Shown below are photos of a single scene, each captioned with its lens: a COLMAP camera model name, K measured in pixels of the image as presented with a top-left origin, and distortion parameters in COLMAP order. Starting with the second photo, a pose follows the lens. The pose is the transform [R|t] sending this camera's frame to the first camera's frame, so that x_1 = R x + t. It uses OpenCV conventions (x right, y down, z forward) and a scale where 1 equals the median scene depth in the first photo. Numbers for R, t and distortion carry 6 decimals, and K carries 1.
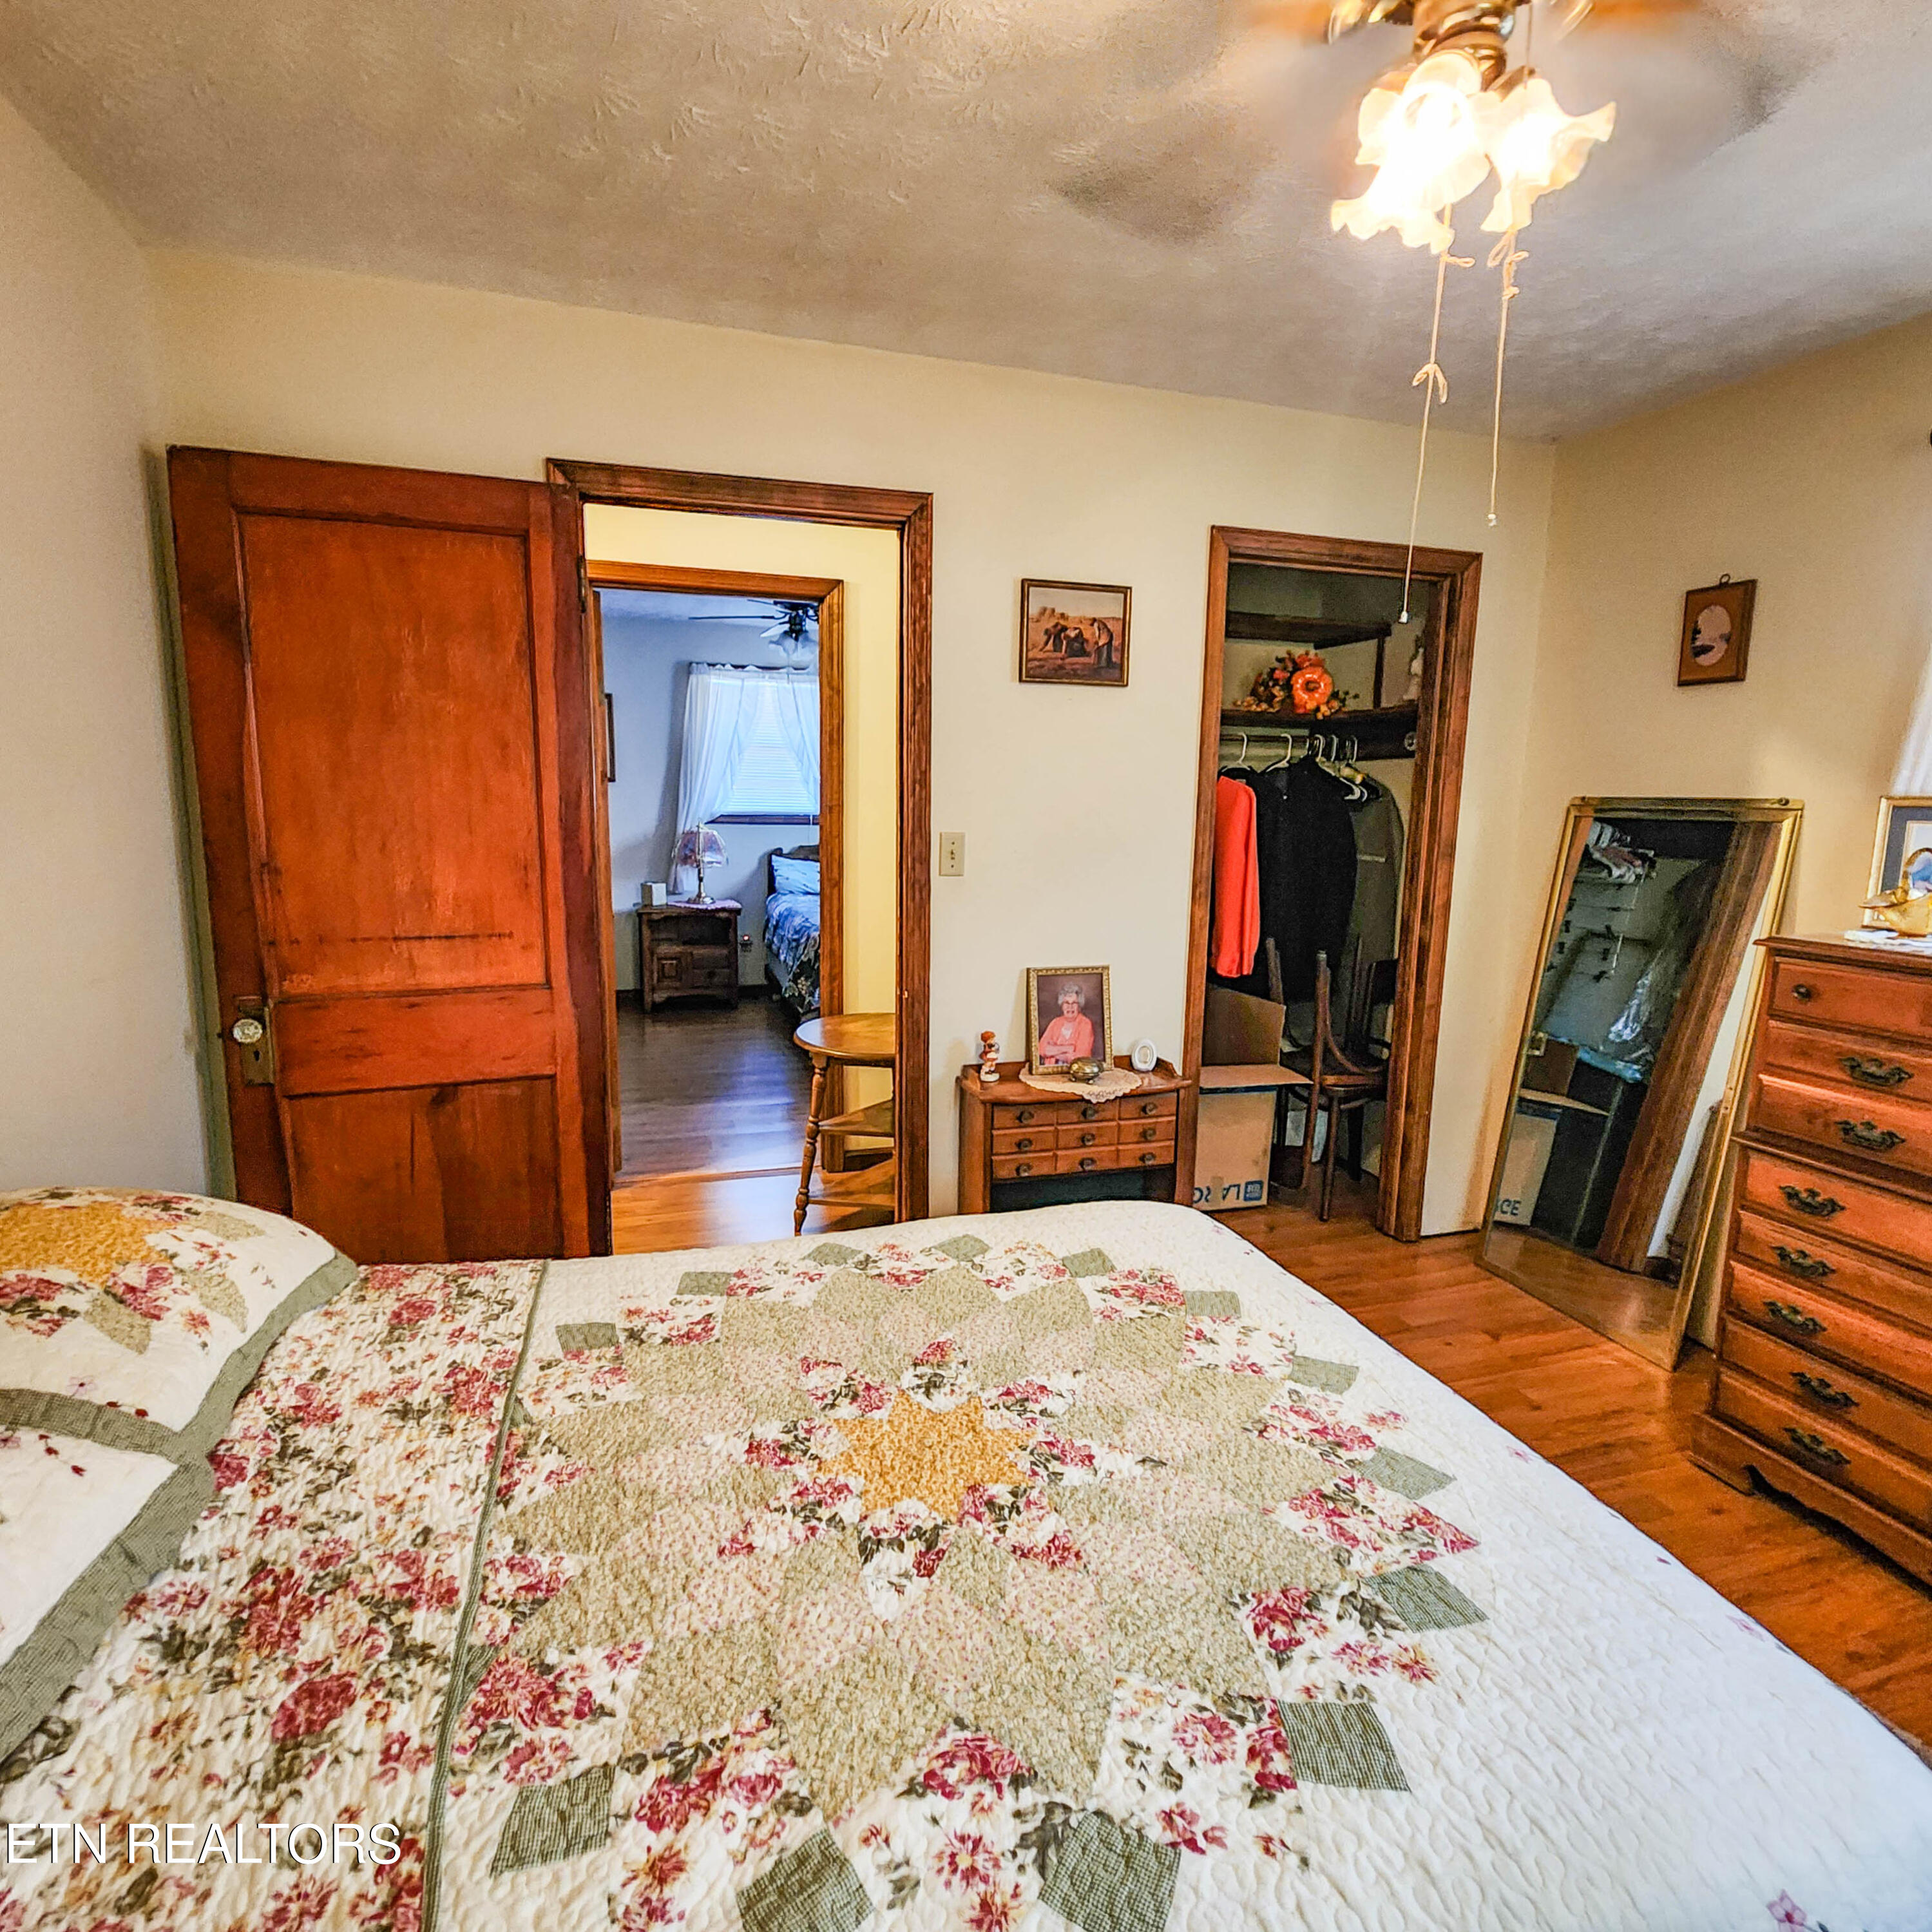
lens RADIAL K [[1081.6, 0, 946.4], [0, 1081.6, 956.2], [0, 0, 1]] dist [-0.000632, -0.001533]
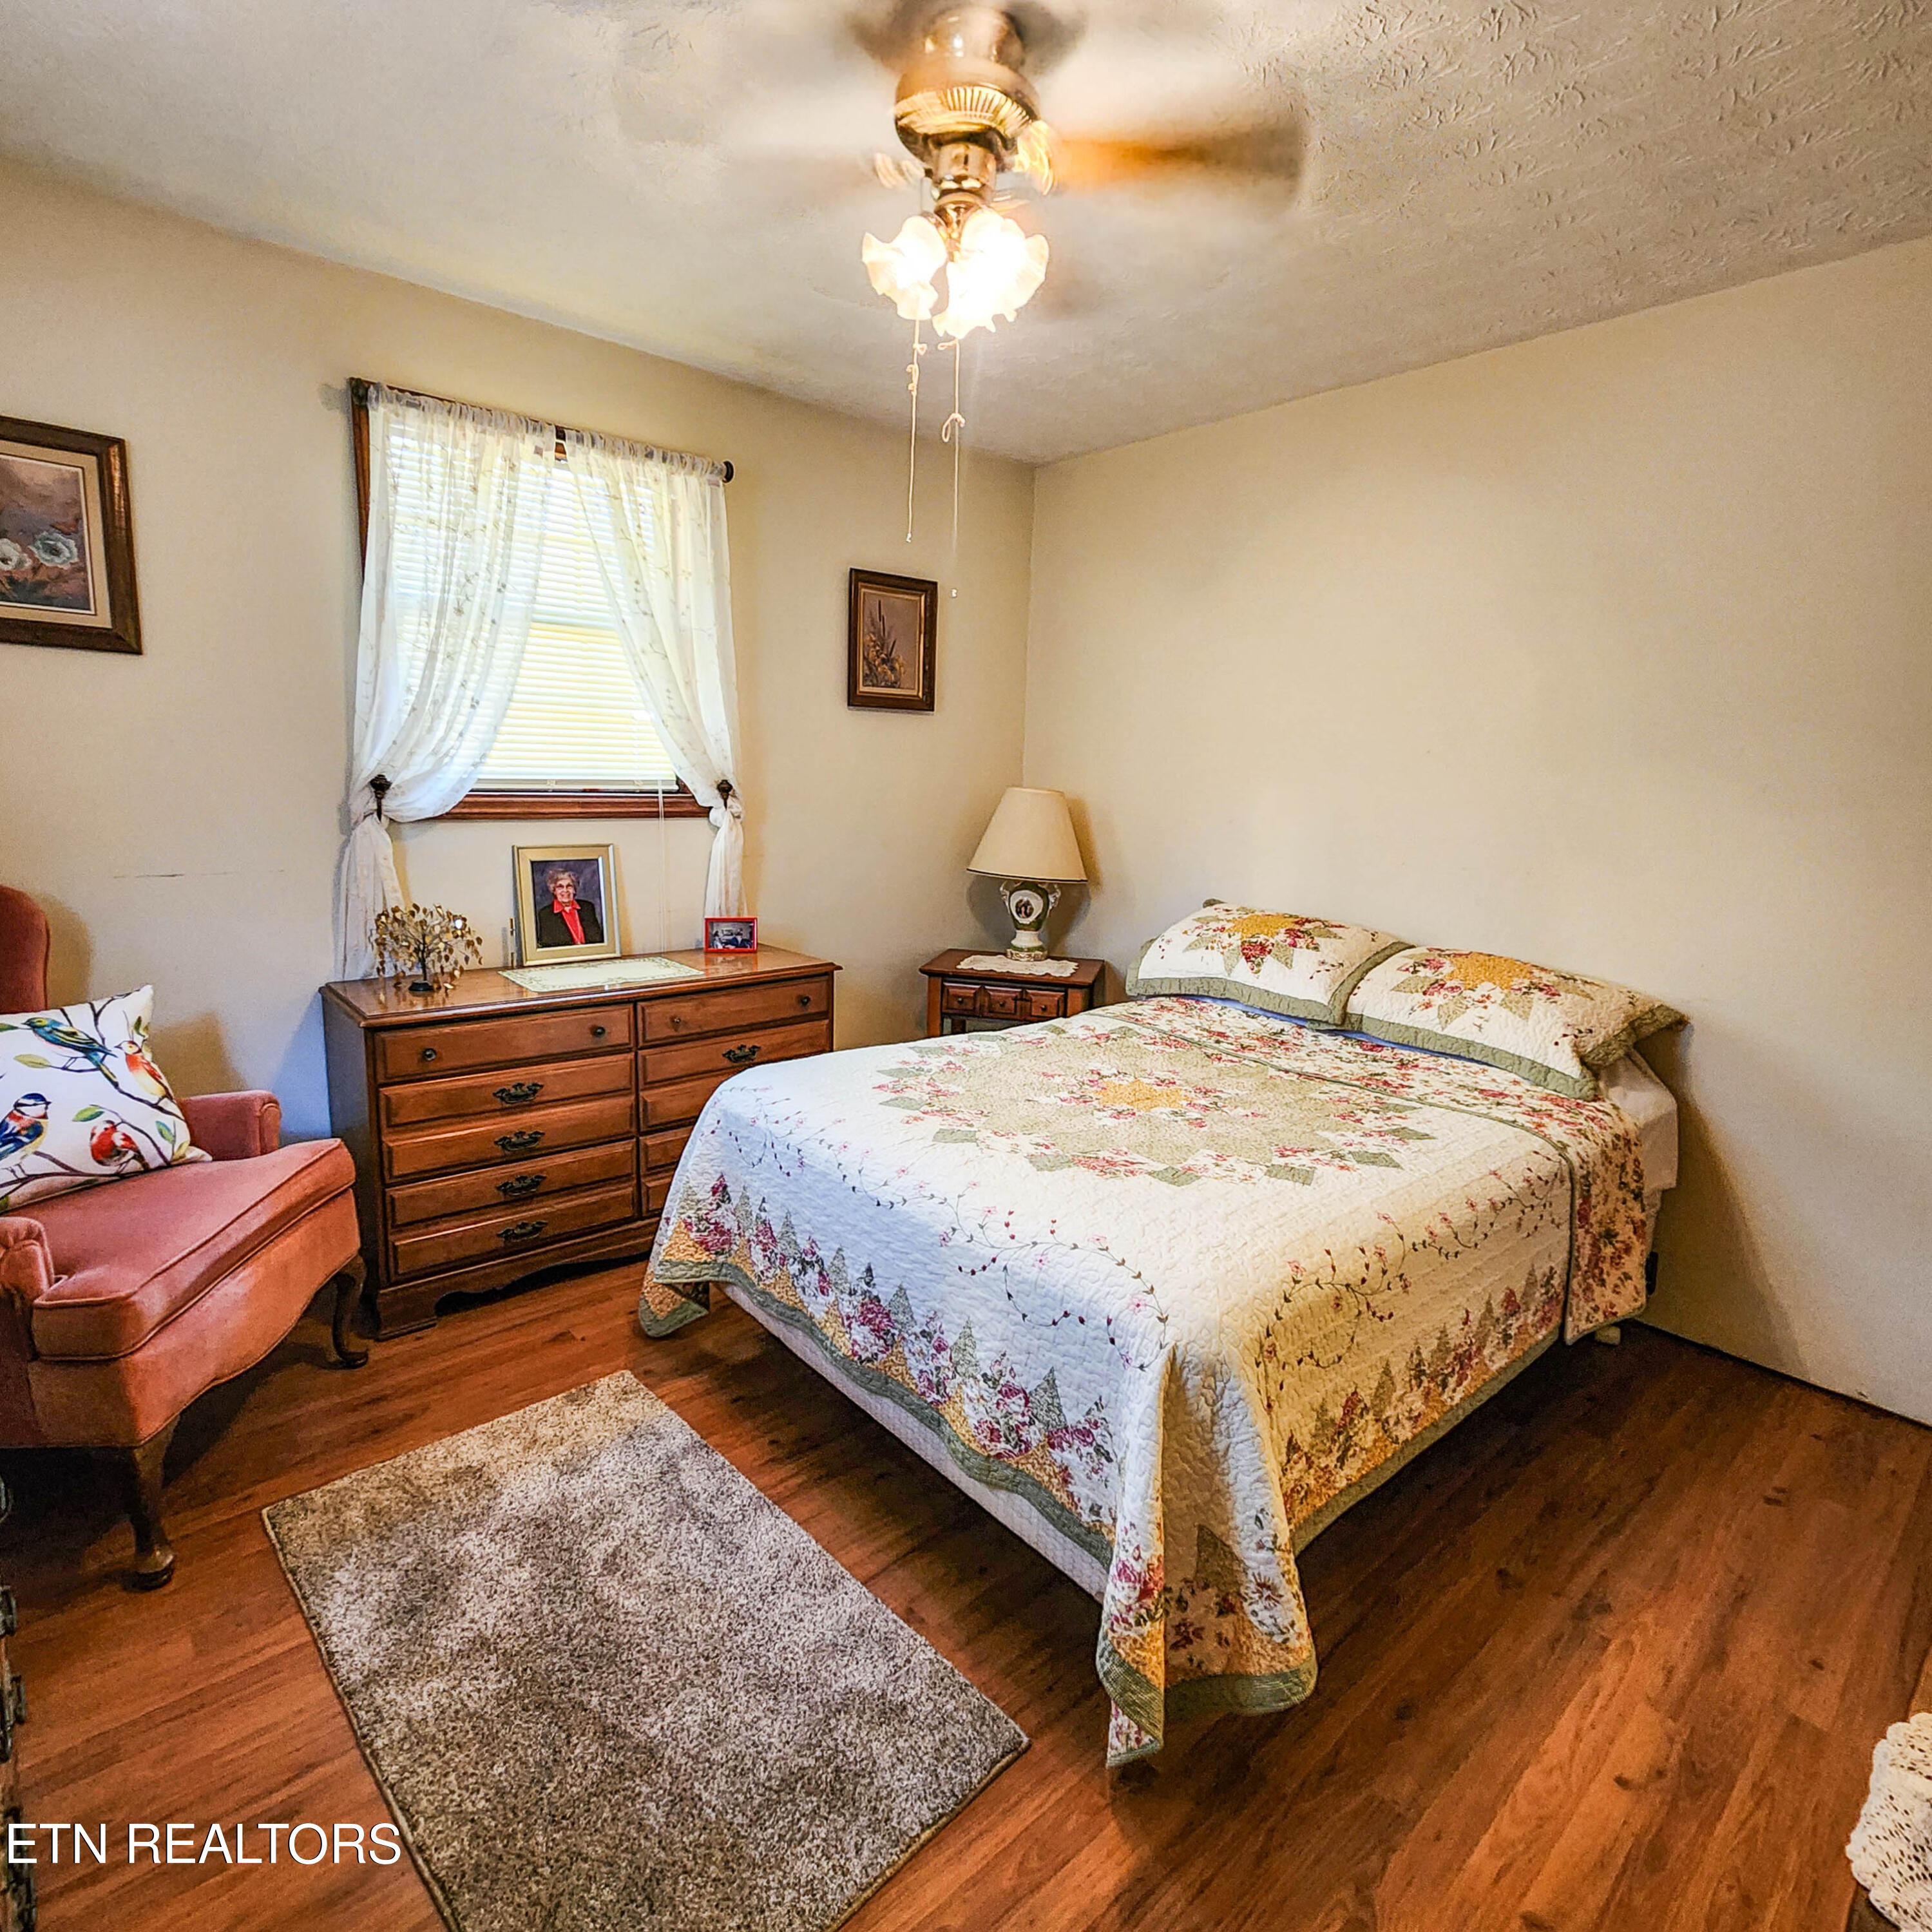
lens RADIAL K [[1081.6, 0, 946.4], [0, 1081.6, 956.2], [0, 0, 1]] dist [-0.000632, -0.001533]
pose [[-0.915554, 0.025392, -0.401392, 0.941896], [-0.102025, 0.950698, 0.292856, -0.260856], [0.389039, 0.309078, -0.867825, 2.199067]]
